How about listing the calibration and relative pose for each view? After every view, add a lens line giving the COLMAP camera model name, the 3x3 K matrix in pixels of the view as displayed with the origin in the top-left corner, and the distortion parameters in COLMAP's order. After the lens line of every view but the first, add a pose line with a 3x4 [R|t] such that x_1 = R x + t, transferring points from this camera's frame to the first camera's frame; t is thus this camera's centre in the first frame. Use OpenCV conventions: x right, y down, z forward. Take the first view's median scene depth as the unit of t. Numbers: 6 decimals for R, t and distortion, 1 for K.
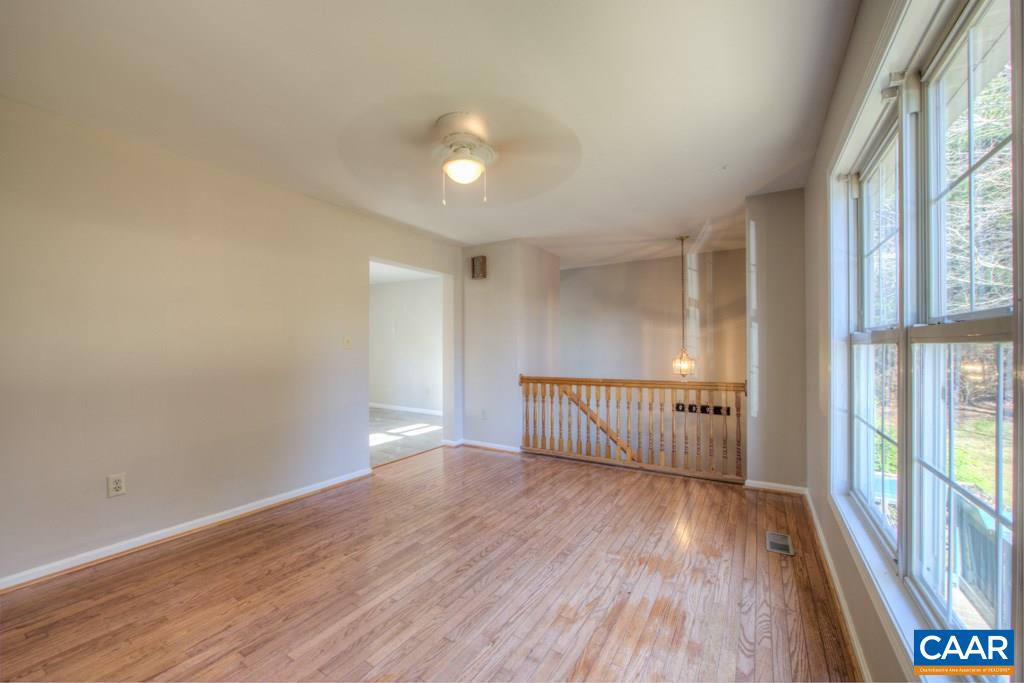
lens RADIAL K [[401.9, 0, 509.8], [0, 401.9, 344.8], [0, 0, 1]] dist [-0.010008, 0.000289]
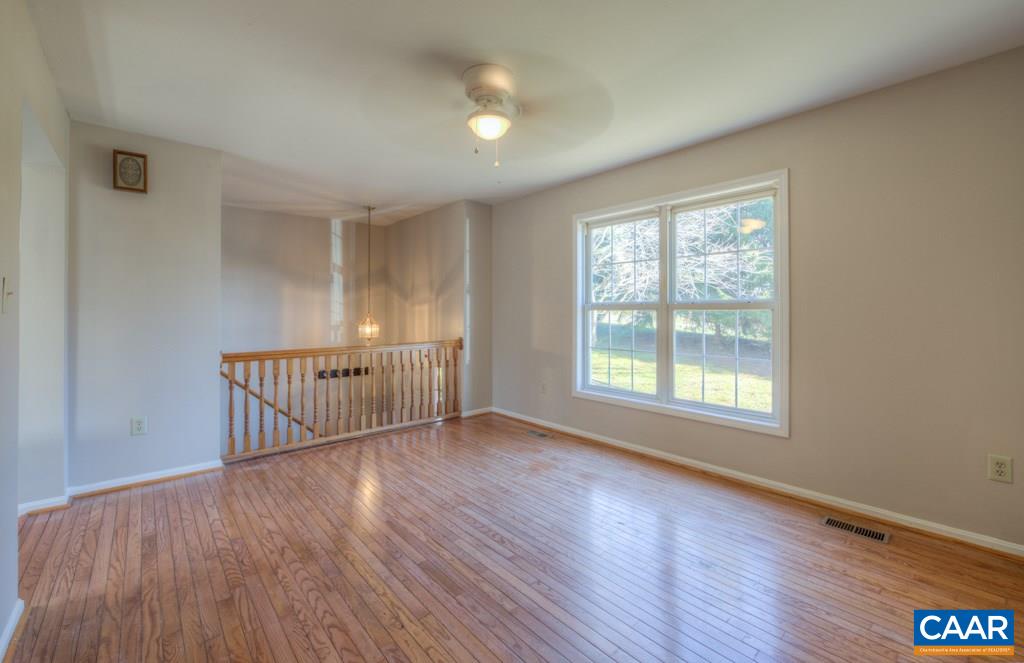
lens RADIAL K [[425.4, 0, 512.9], [0, 425.4, 314.8], [0, 0, 1]] dist [-0.003522, -0.000313]
pose [[0.282115, -0.000251, 0.959381, -0.538372], [-0.006993, 0.999973, 0.002318, 0.006643], [-0.959355, -0.007363, 0.282105, 0.334926]]
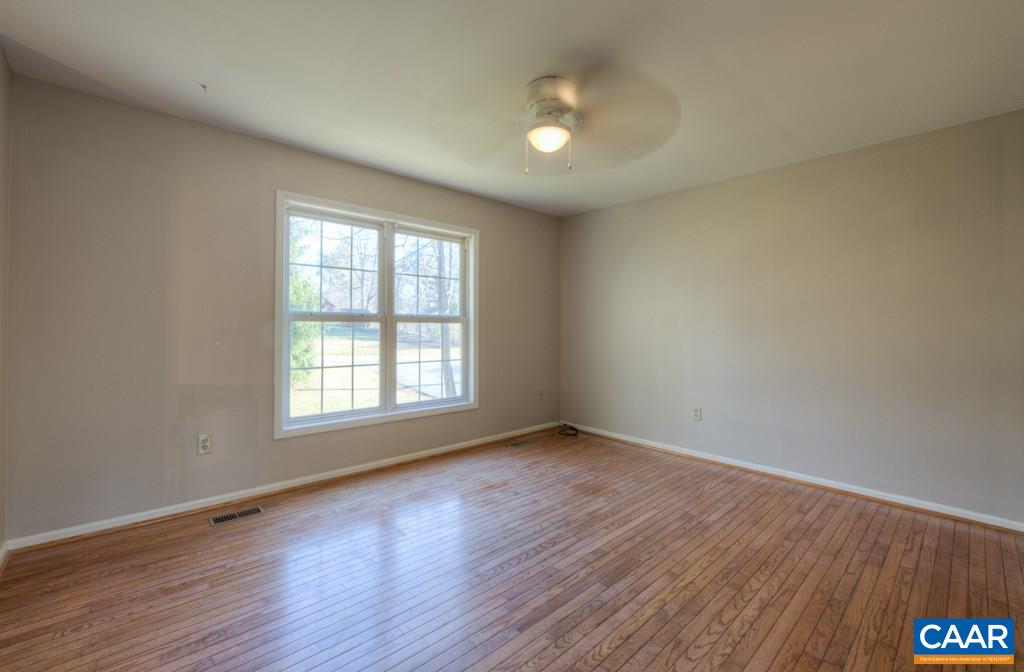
lens RADIAL K [[426.7, 0, 507.2], [0, 426.7, 319.1], [0, 0, 1]] dist [-0.000842, 0.000138]
pose [[-0.965334, 0.000087, 0.261019, -0.144945], [-0.006954, 0.999636, -0.026052, 0.012400], [-0.260926, -0.026964, -0.964982, 1.017638]]
